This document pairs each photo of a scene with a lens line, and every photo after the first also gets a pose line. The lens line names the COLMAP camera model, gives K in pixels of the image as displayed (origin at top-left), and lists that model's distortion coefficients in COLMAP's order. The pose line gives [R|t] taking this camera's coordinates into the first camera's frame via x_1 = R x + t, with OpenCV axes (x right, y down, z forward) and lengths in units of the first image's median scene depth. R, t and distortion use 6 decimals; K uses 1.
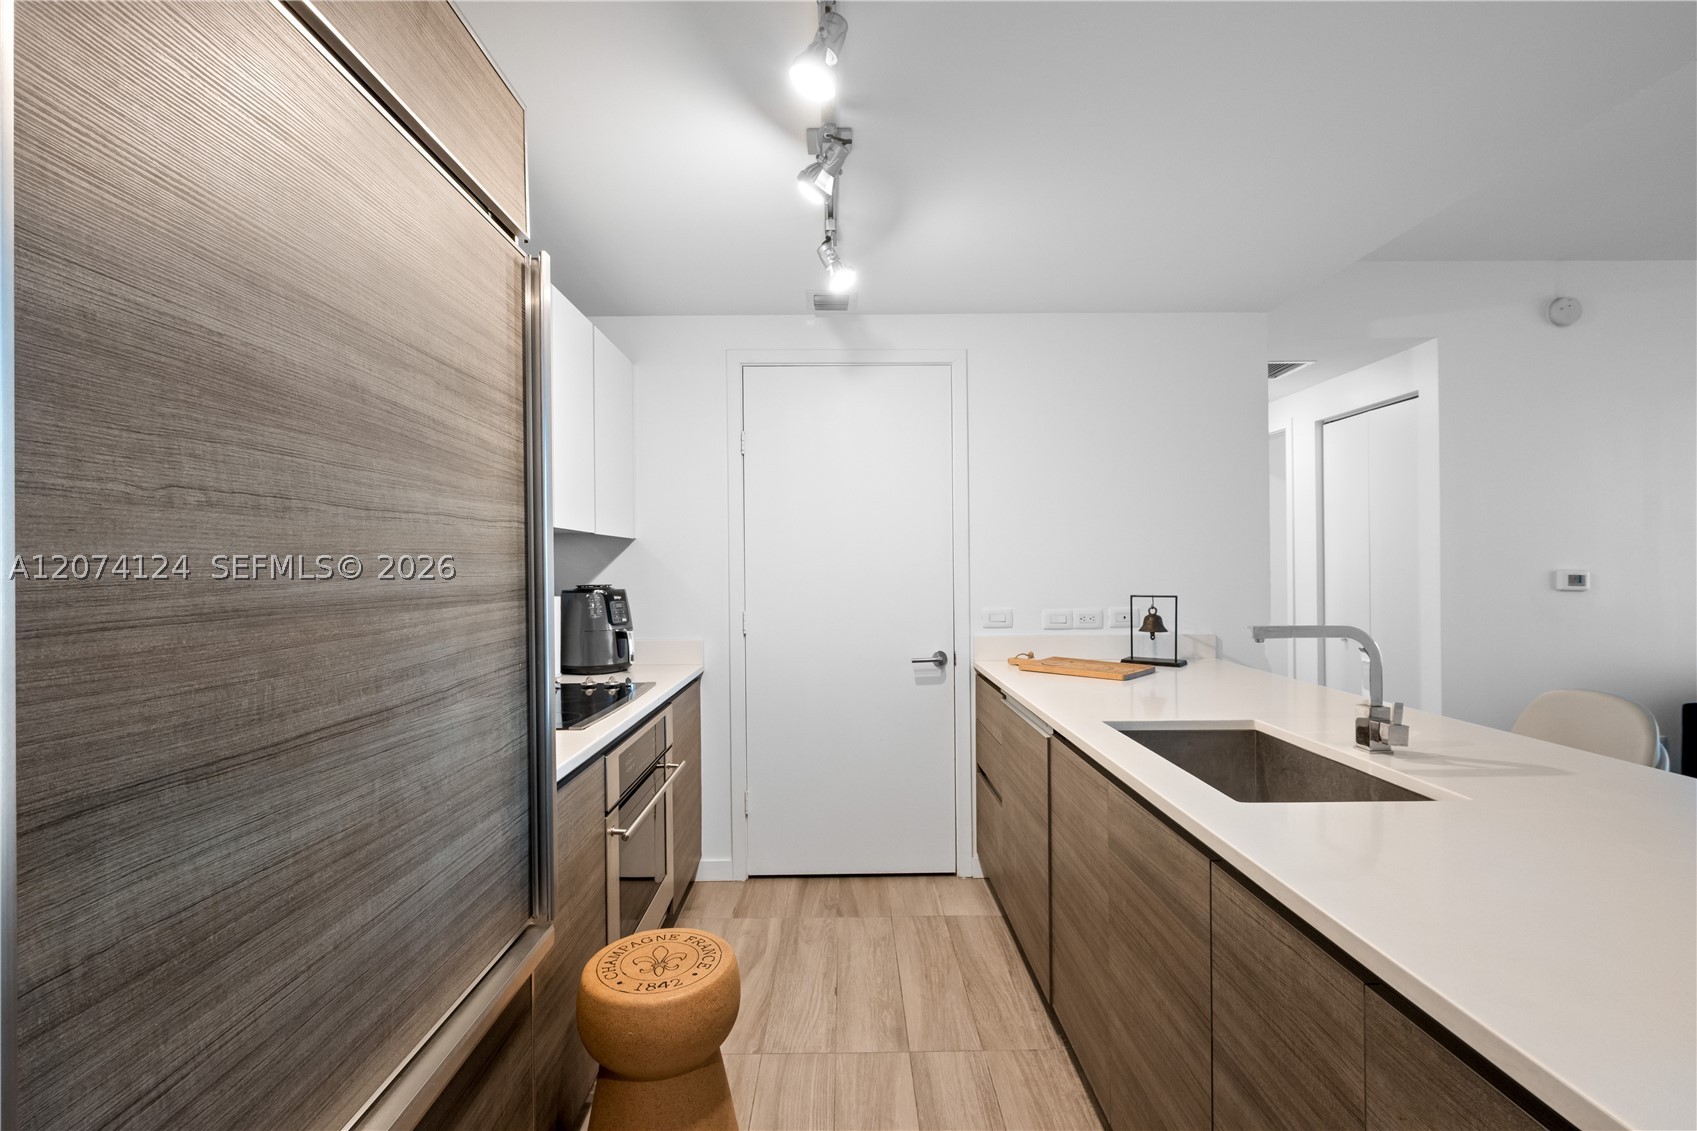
lens RADIAL K [[778.6, 0, 850.6], [0, 778.6, 565.5], [0, 0, 1]] dist [-0.003015, 0.000238]
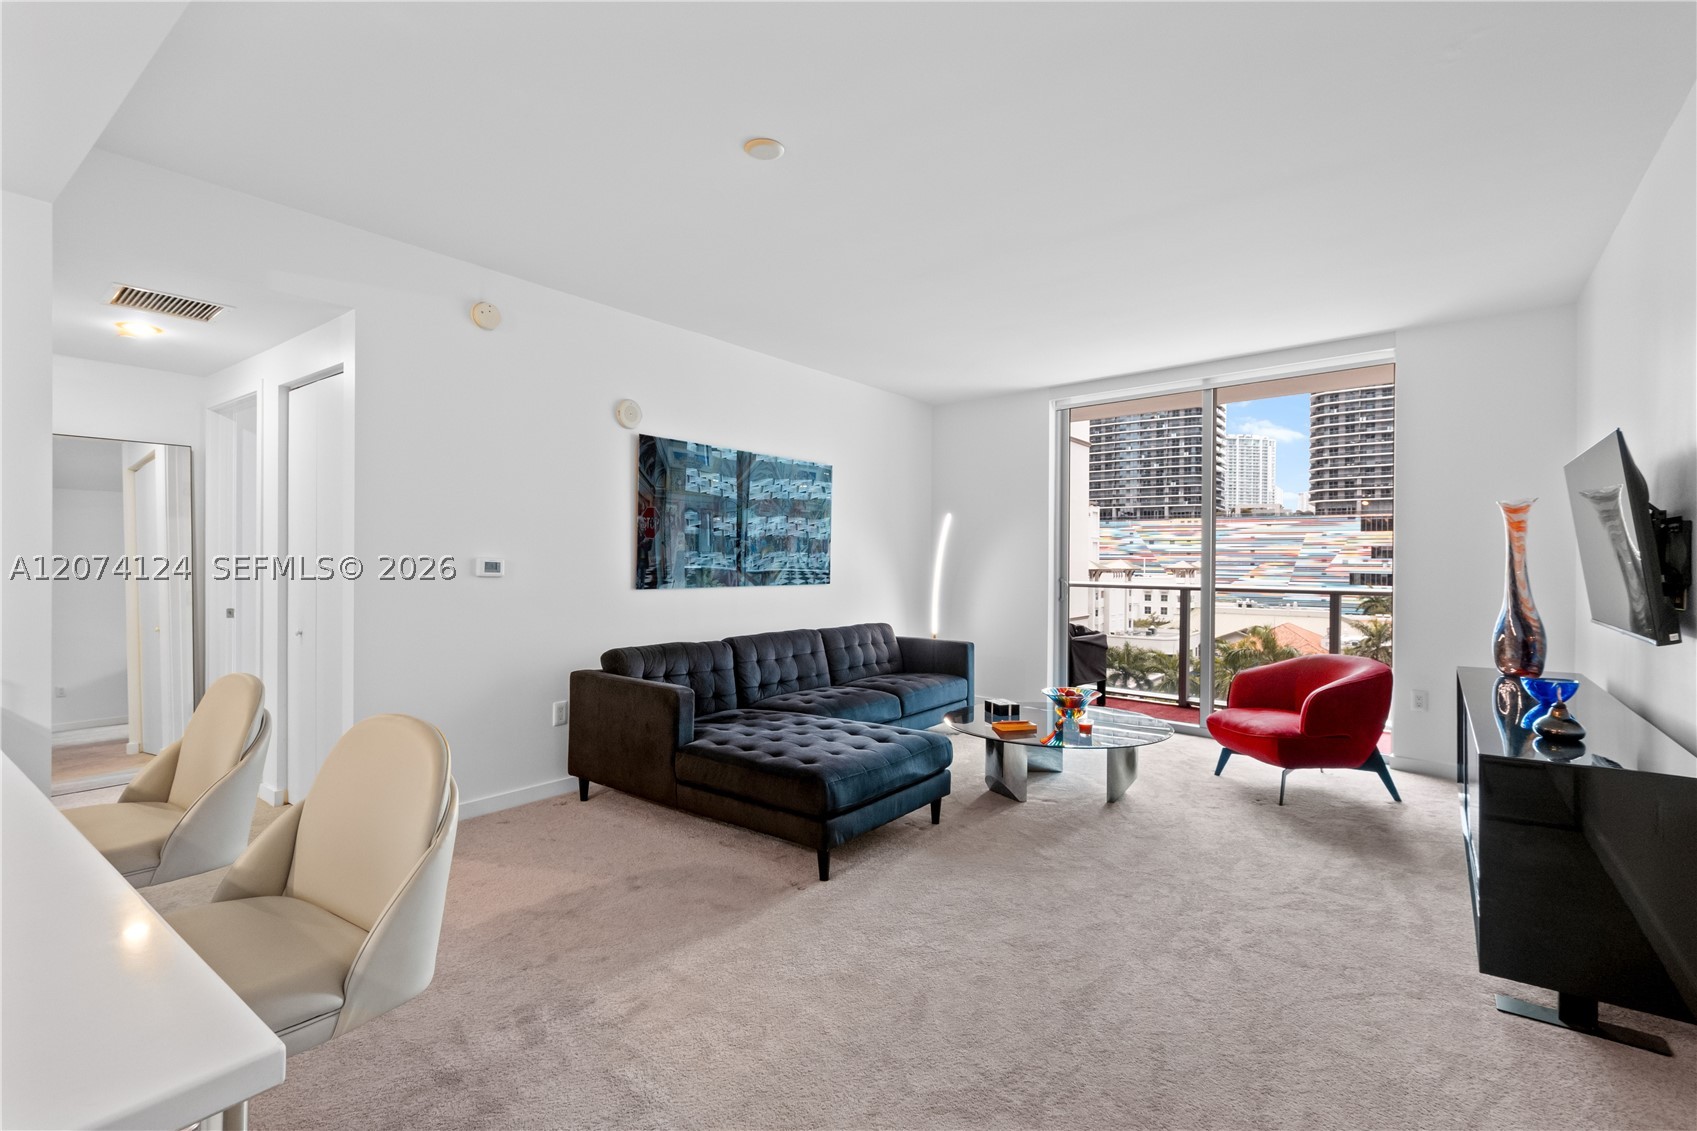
lens RADIAL K [[784.1, 0, 847.2], [0, 784.1, 556.6], [0, 0, 1]] dist [-0.001231, 0.000431]
pose [[0.611909, 0.017759, 0.790729, 1.254703], [-0.014600, 0.999831, -0.011157, 0.032114], [-0.790794, -0.004718, 0.612065, -0.199842]]
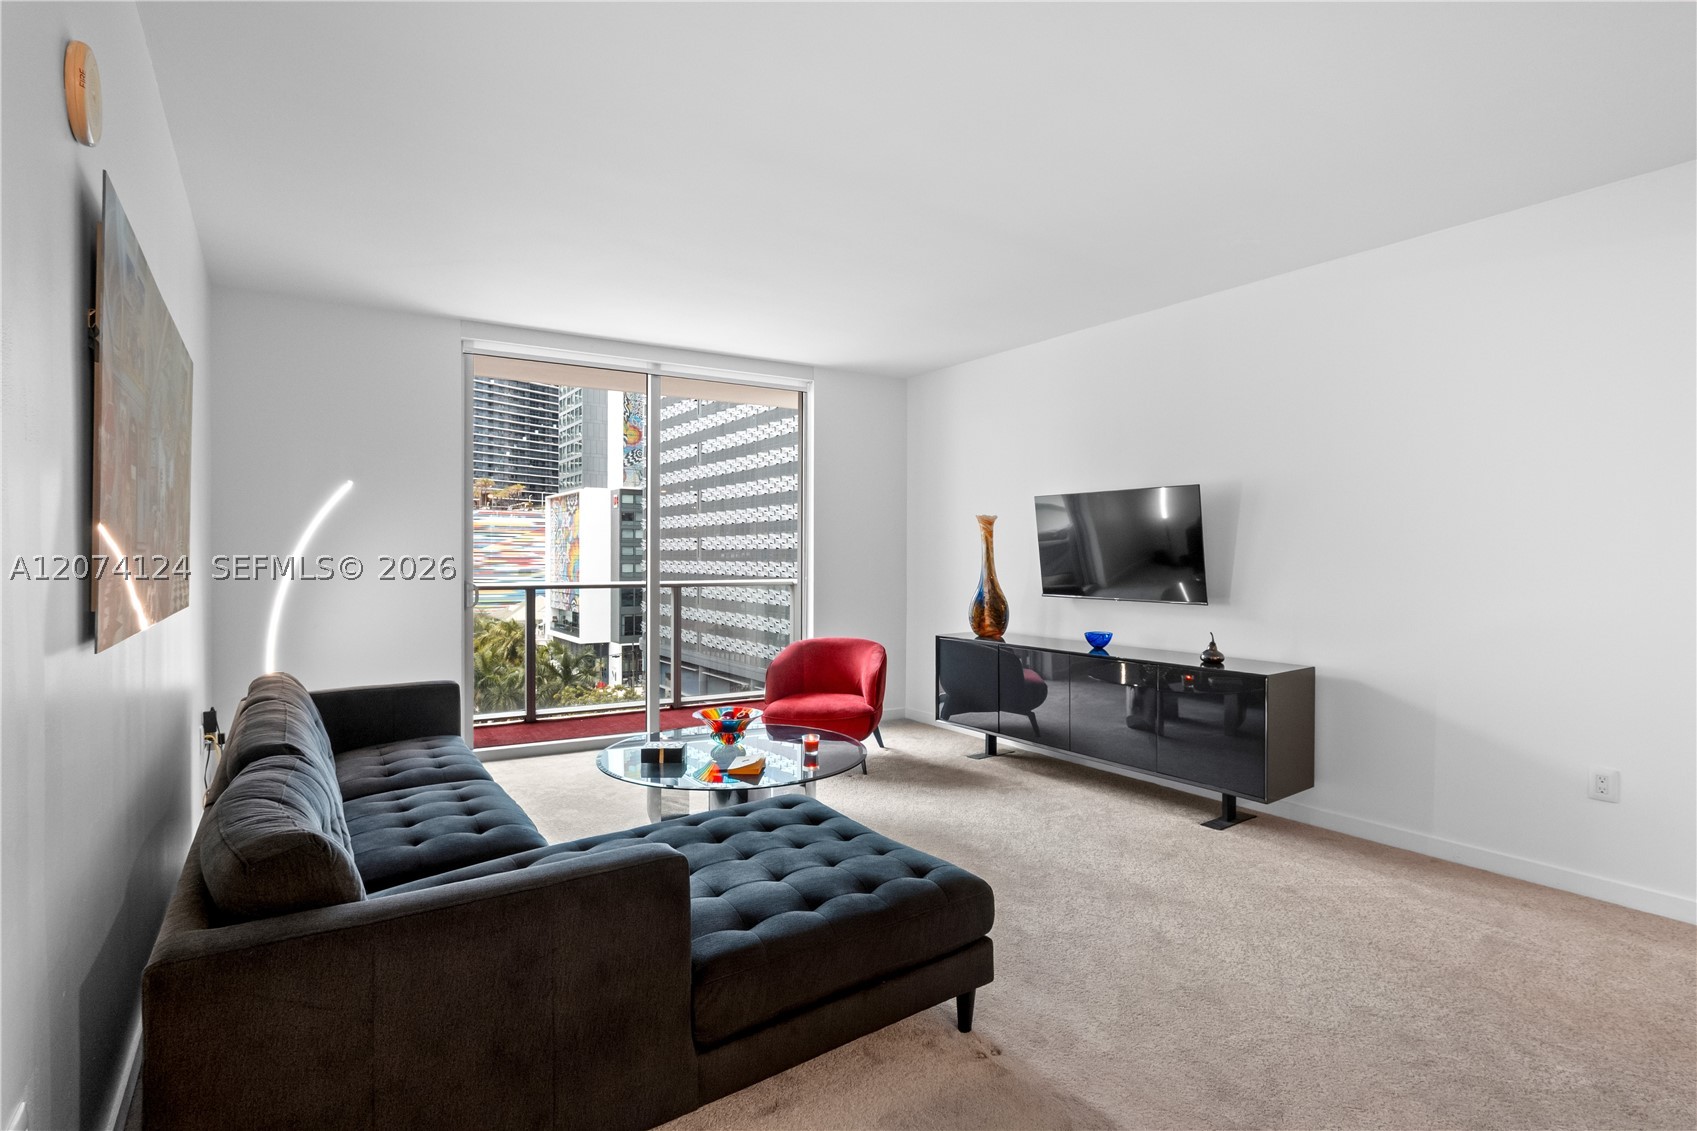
lens RADIAL K [[804.0, 0, 845.1], [0, 804.0, 554.0], [0, 0, 1]] dist [-0.000033, 0.000721]
pose [[-0.565036, 0.008944, 0.825018, 1.991074], [0.005137, 0.999960, -0.007322, -0.014809], [-0.825050, 0.000101, -0.565060, 3.127323]]
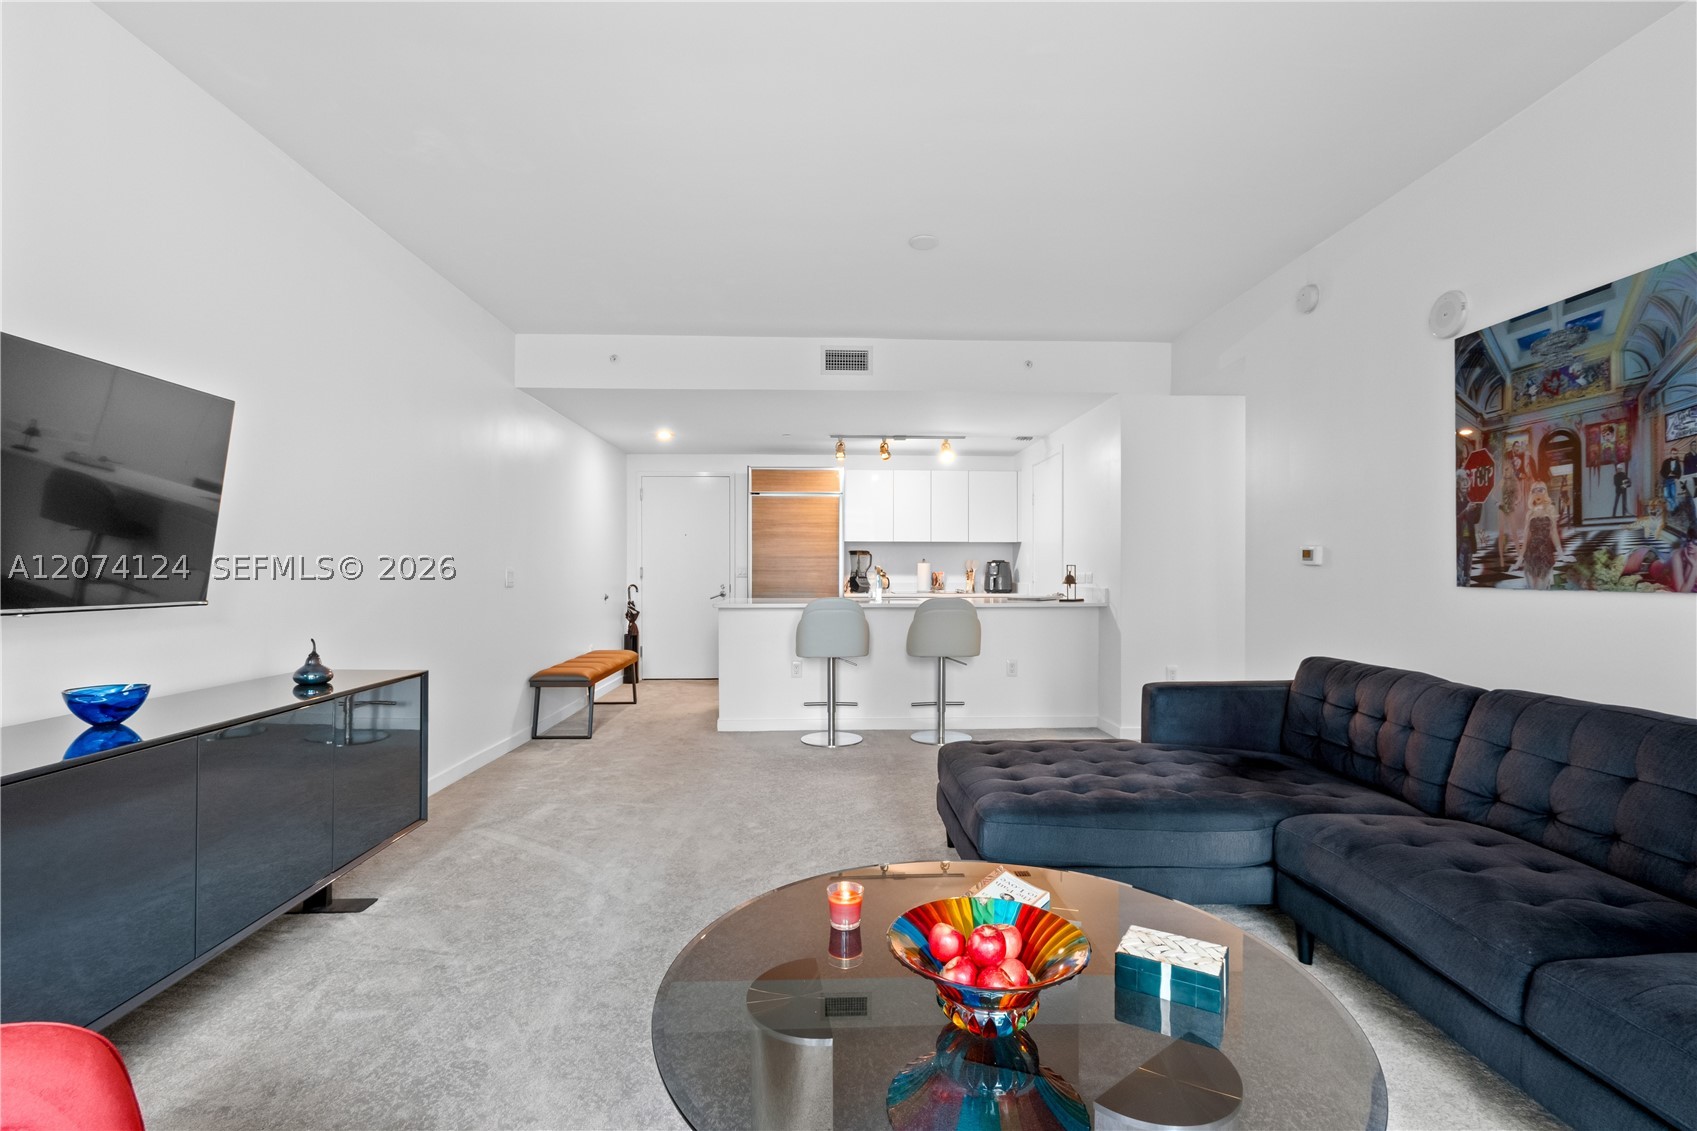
lens RADIAL K [[786.7, 0, 853.6], [0, 786.7, 574.9], [0, 0, 1]] dist [-0.001140, 0.000667]
pose [[0.030782, 0.014525, -0.999421, 6.651156], [0.000860, 0.999894, 0.014558, 0.099580], [0.999526, -0.001307, 0.030766, 1.191007]]
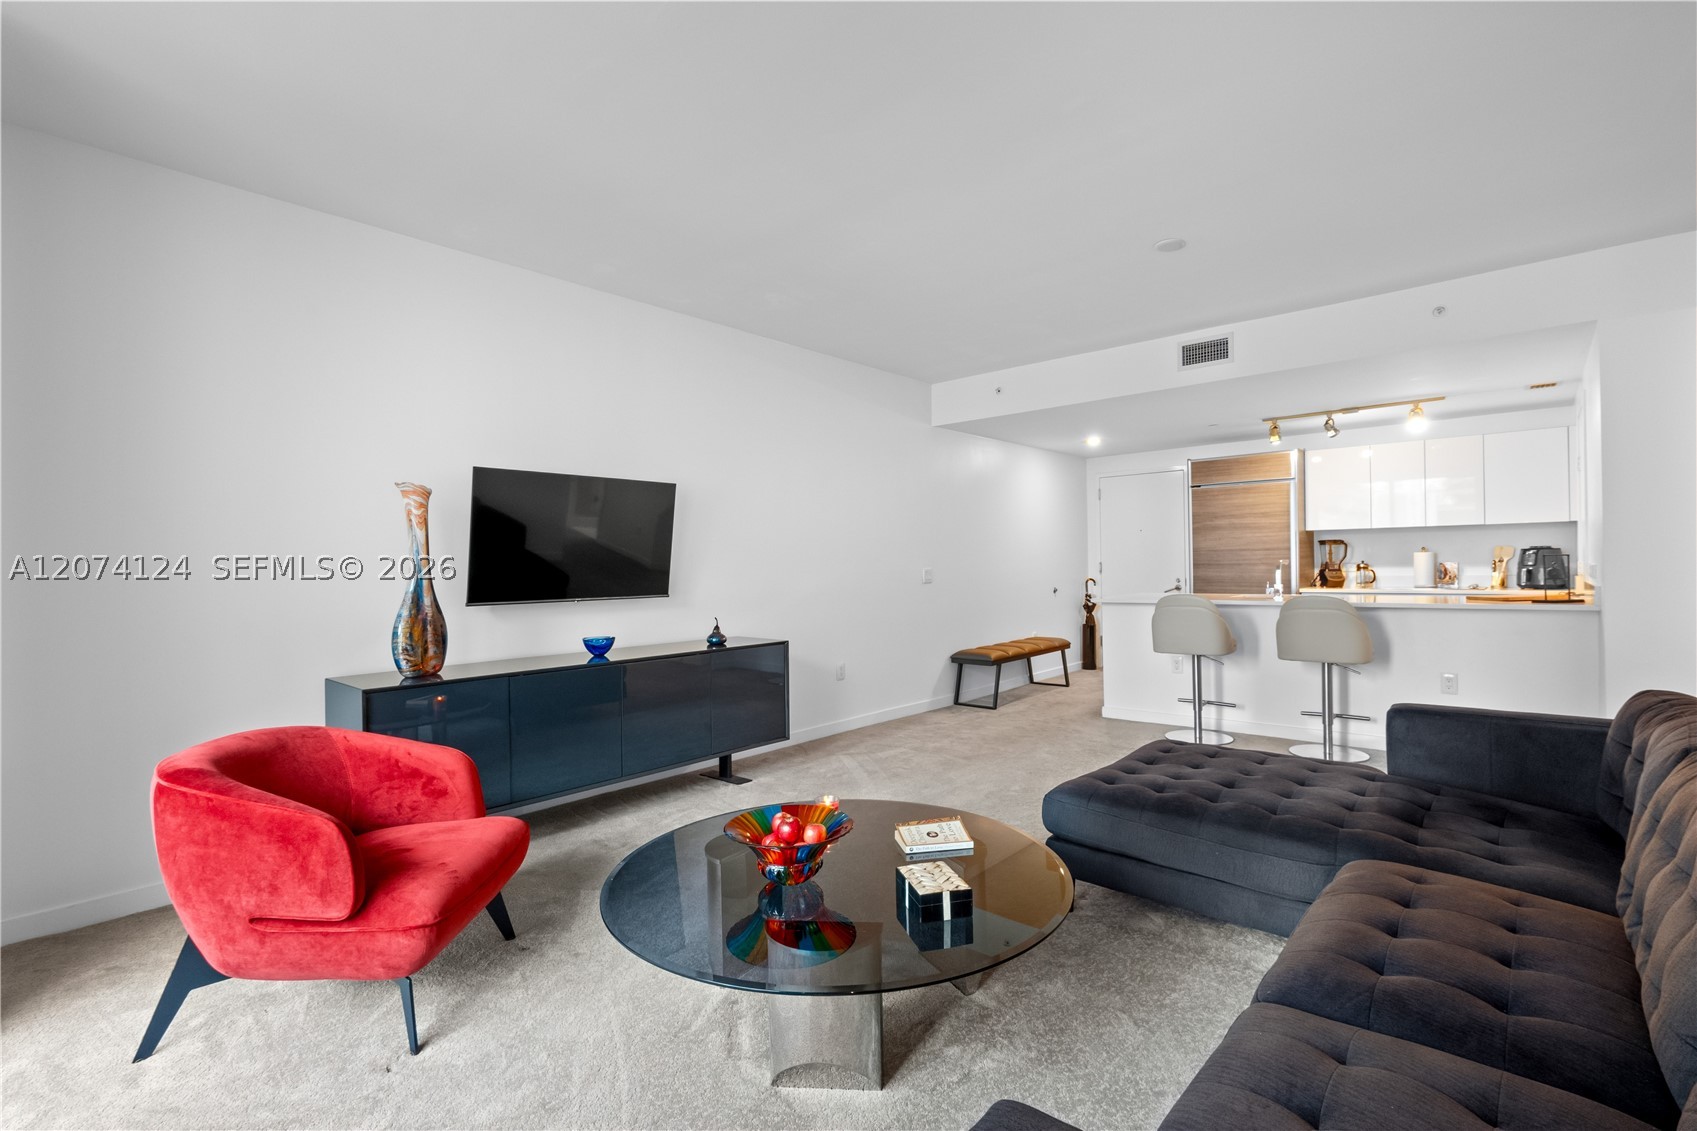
lens RADIAL K [[778.6, 0, 850.6], [0, 778.6, 565.5], [0, 0, 1]] dist [-0.003015, 0.000238]
pose [[-0.668955, 0.021590, -0.742990, 6.729294], [0.024904, 0.999668, 0.006626, 0.048464], [0.742886, -0.014071, -0.669270, 2.882009]]
